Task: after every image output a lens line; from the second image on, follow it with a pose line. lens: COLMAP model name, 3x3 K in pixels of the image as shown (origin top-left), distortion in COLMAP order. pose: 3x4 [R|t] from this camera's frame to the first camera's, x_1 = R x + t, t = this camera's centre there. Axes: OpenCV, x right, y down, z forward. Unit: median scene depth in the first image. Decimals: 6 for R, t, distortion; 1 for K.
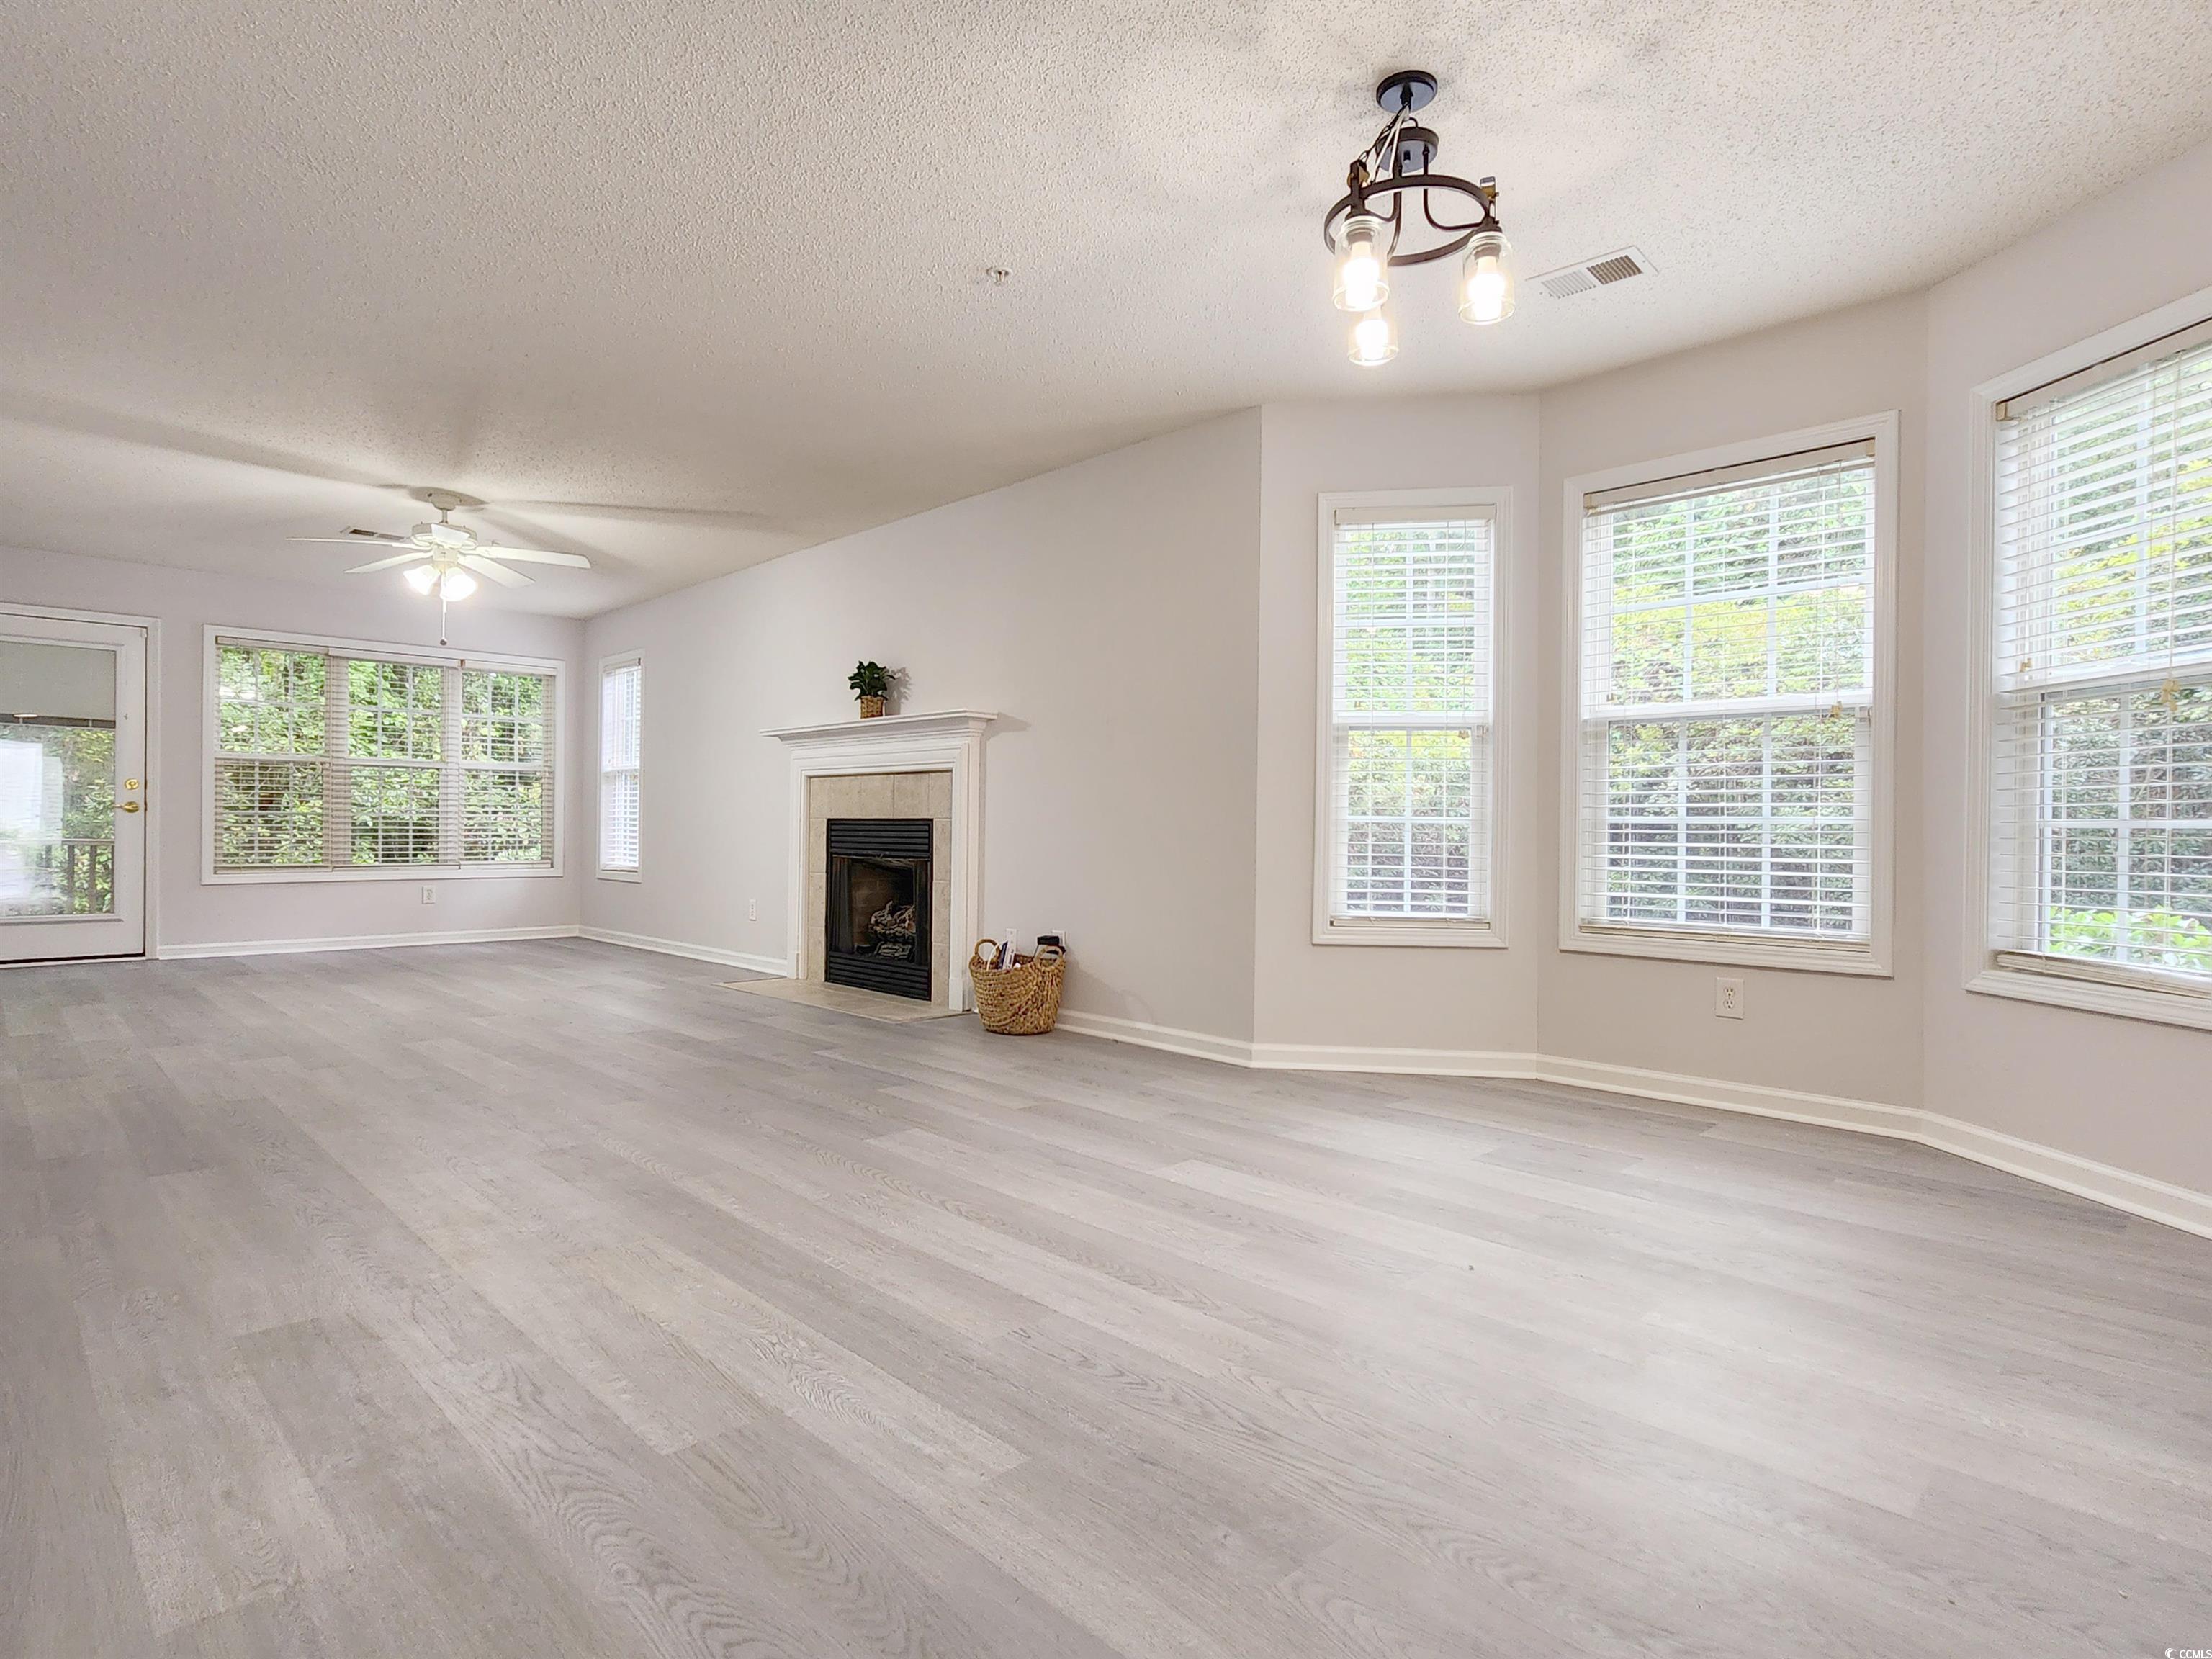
lens RADIAL K [[1235.7, 0, 1118.8], [0, 1235.7, 836.7], [0, 0, 1]] dist [0.030883, 0.004538]
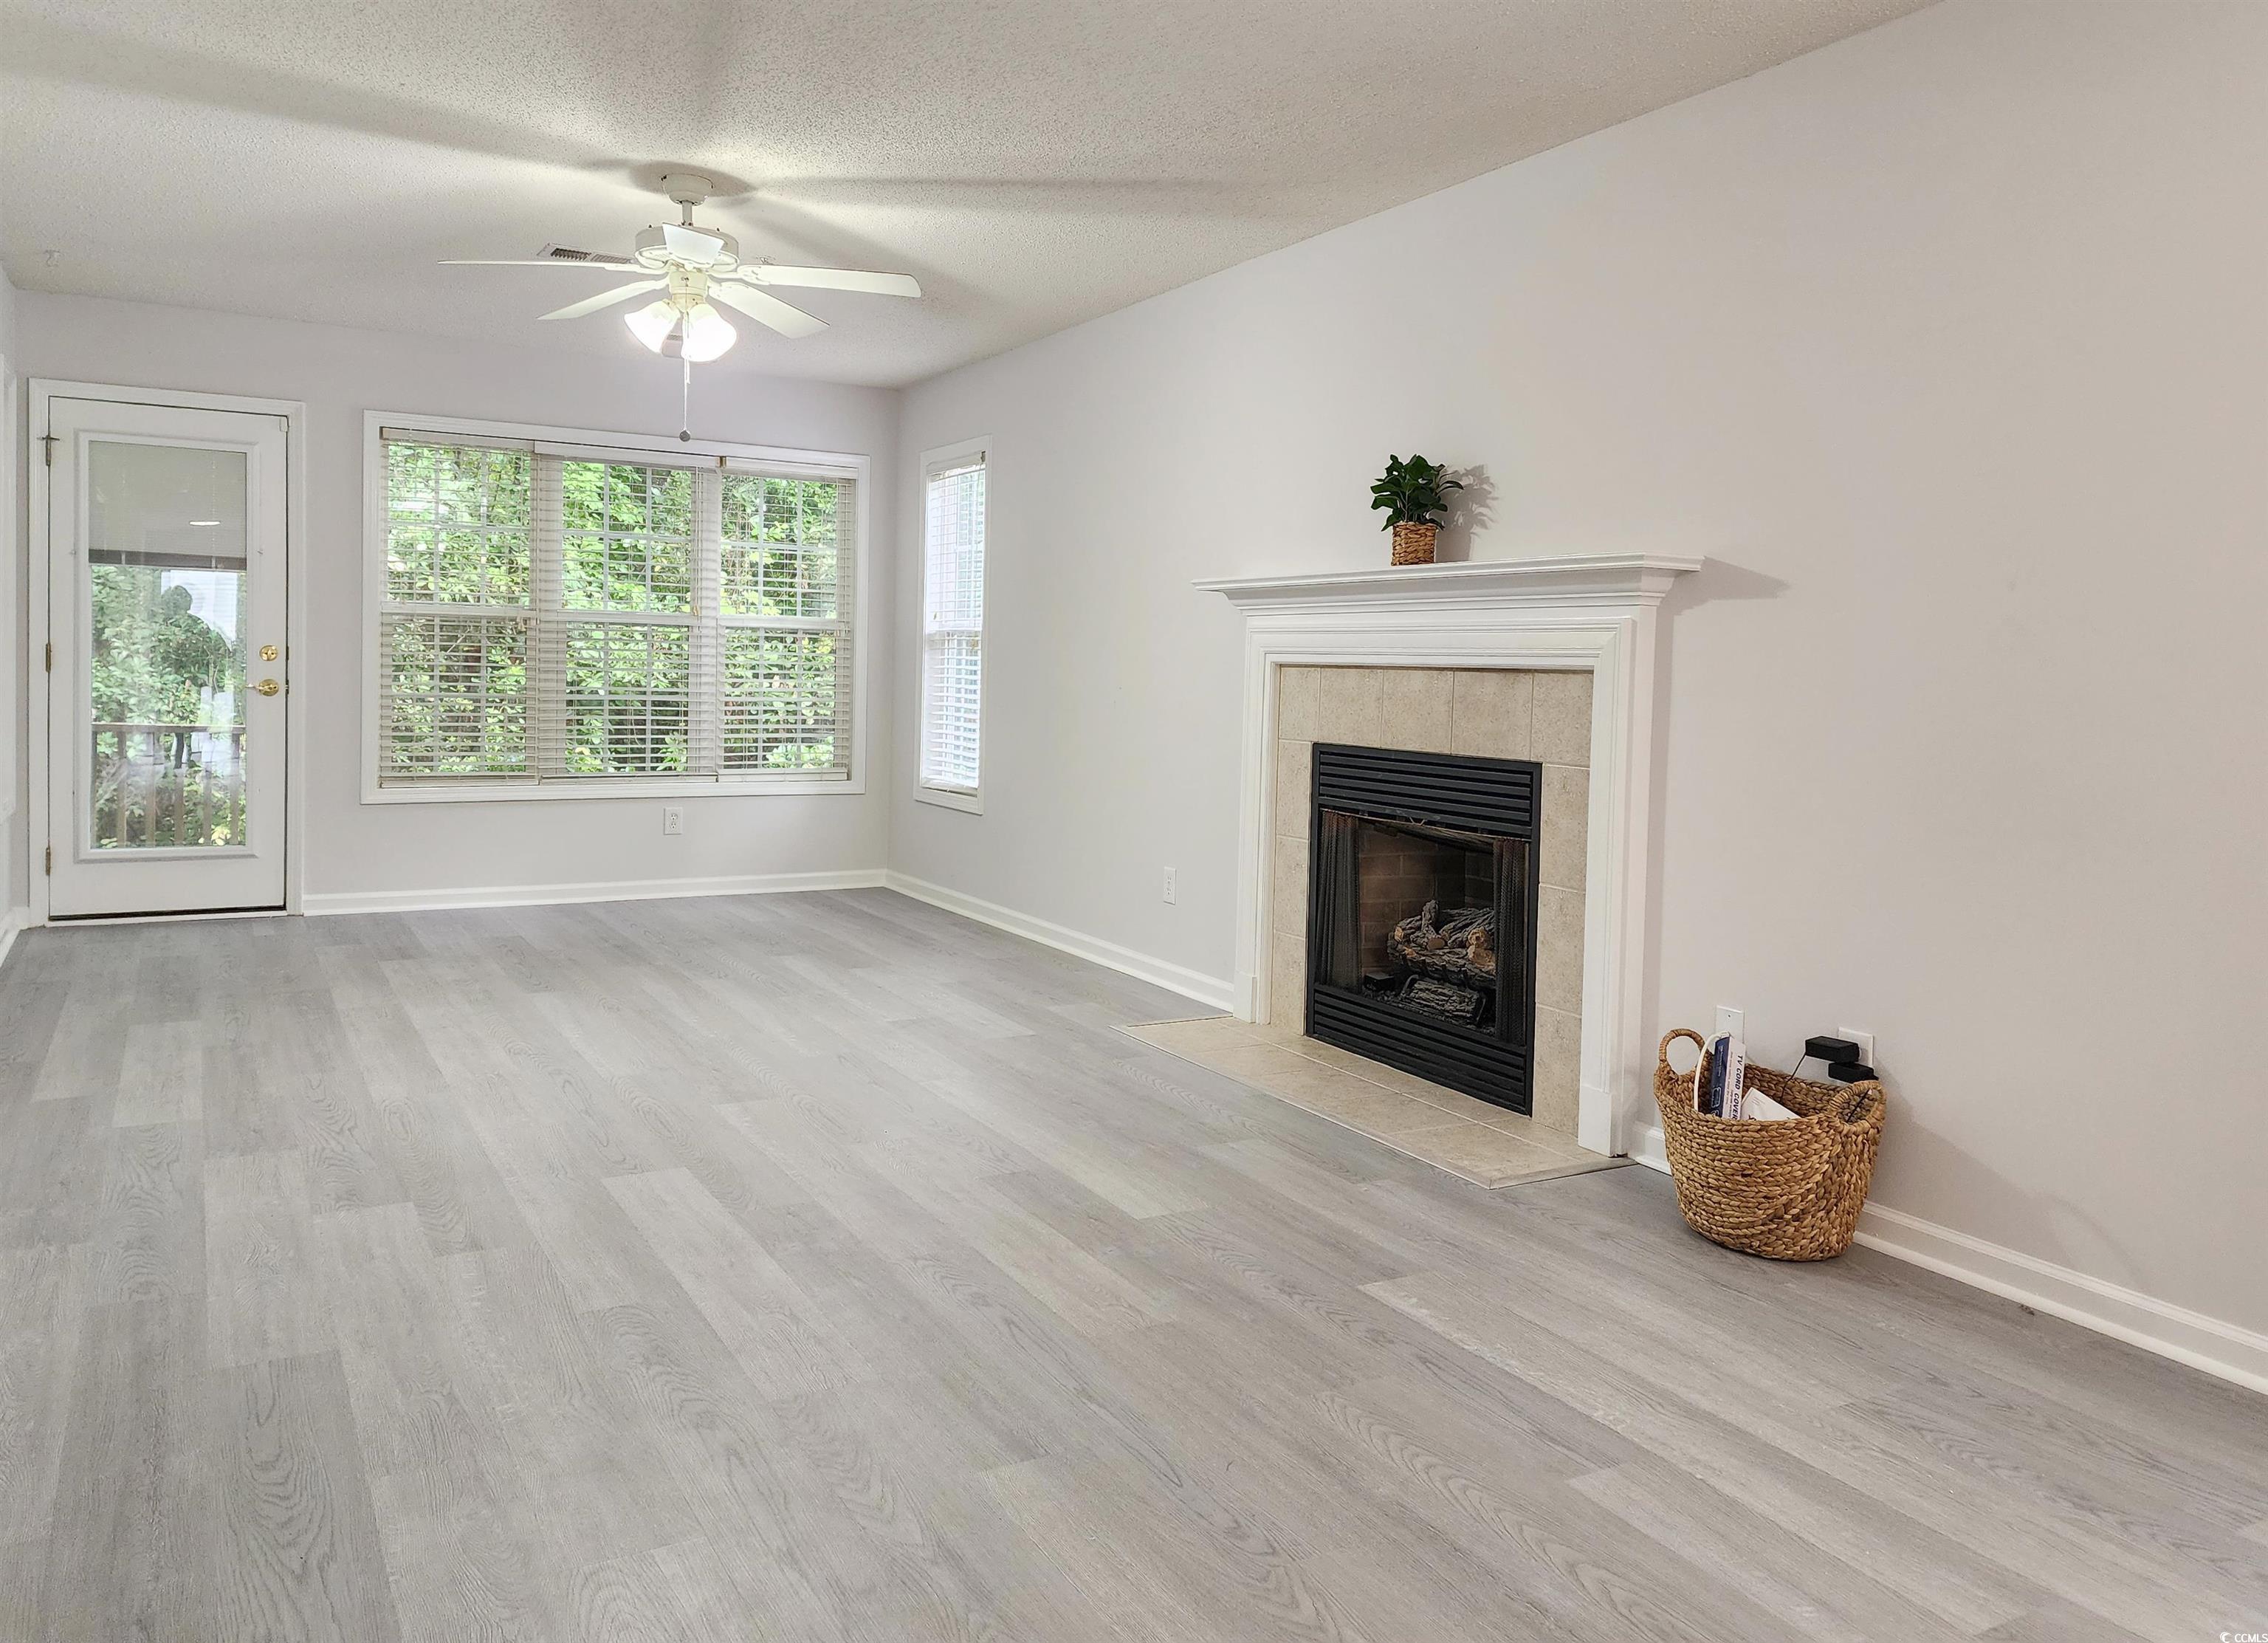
lens RADIAL K [[1761.2, 0, 1188.8], [0, 1761.2, 729.5], [0, 0, 1]] dist [0.104901, -0.023267]
pose [[0.972904, 0.019423, -0.230393, -0.113426], [-0.013539, 0.999541, 0.027095, -0.042207], [0.230814, -0.023241, 0.972720, 0.232504]]
